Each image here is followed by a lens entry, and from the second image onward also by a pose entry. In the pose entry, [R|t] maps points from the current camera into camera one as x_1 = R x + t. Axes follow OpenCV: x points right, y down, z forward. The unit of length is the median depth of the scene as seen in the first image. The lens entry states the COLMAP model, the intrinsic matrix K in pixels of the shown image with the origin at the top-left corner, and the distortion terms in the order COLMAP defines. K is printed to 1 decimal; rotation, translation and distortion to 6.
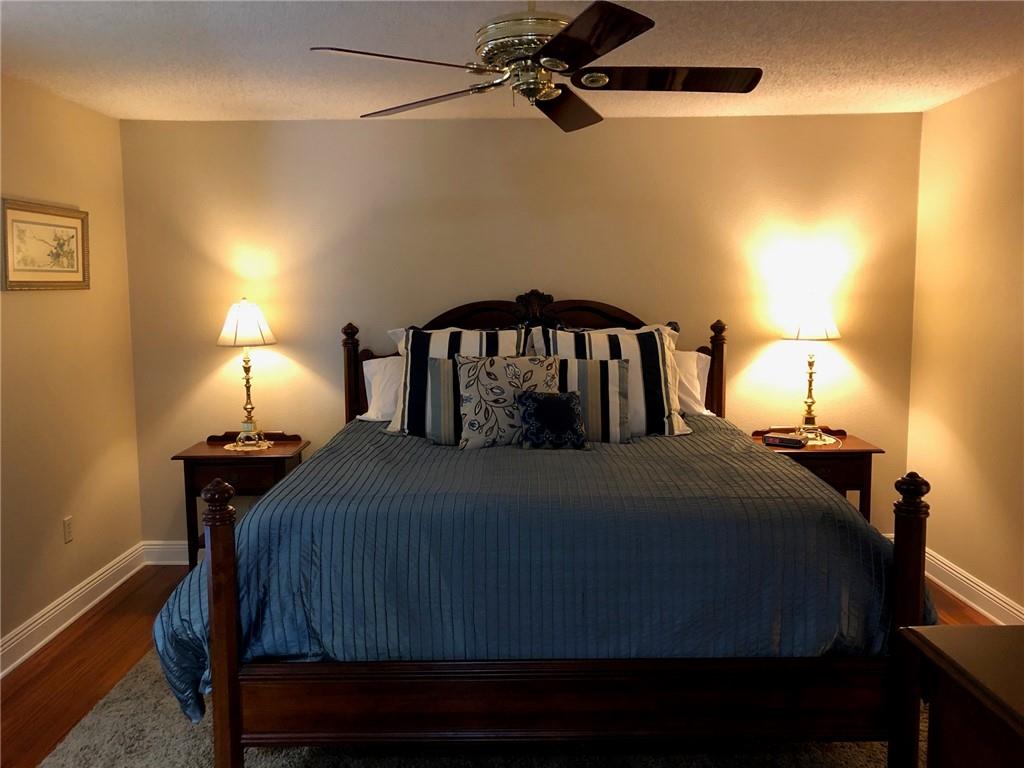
lens RADIAL K [[835.7, 0, 512.0], [0, 835.7, 384.0], [0, 0, 1]] dist [0.007301, 0.000426]
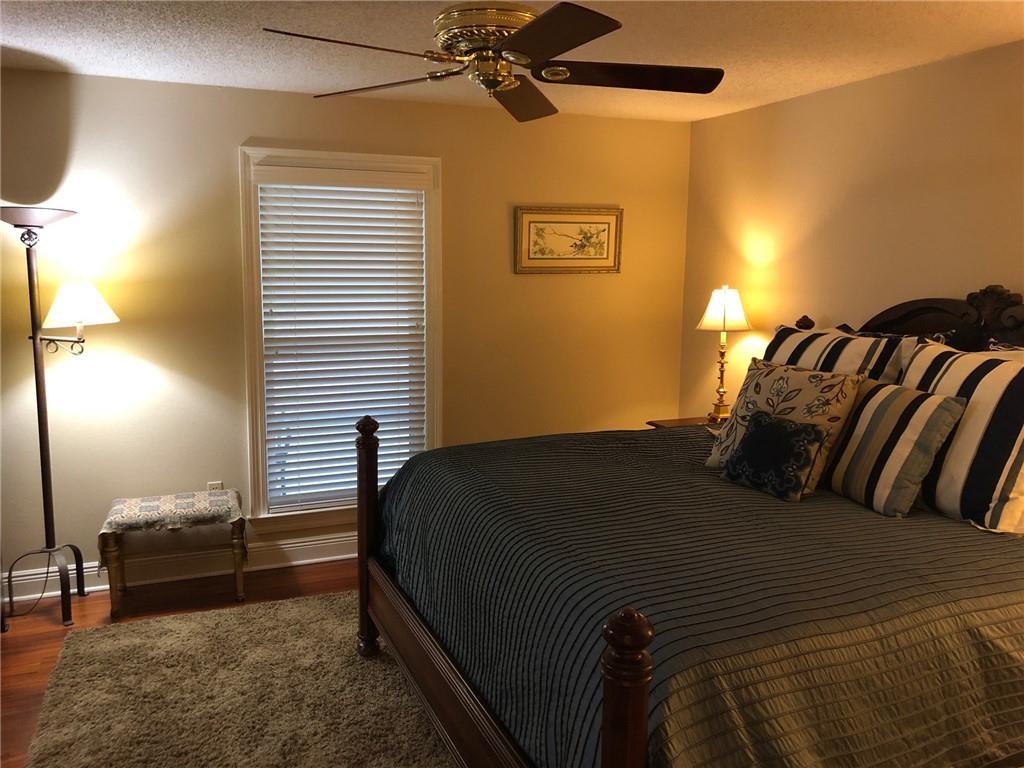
lens RADIAL K [[835.7, 0, 512.0], [0, 835.7, 384.0], [0, 0, 1]] dist [0.007301, 0.000426]
pose [[0.367229, 0.141660, -0.919280, 0.591756], [-0.115358, 0.987640, 0.106111, -0.067054], [0.922949, 0.067079, 0.379032, 0.421736]]
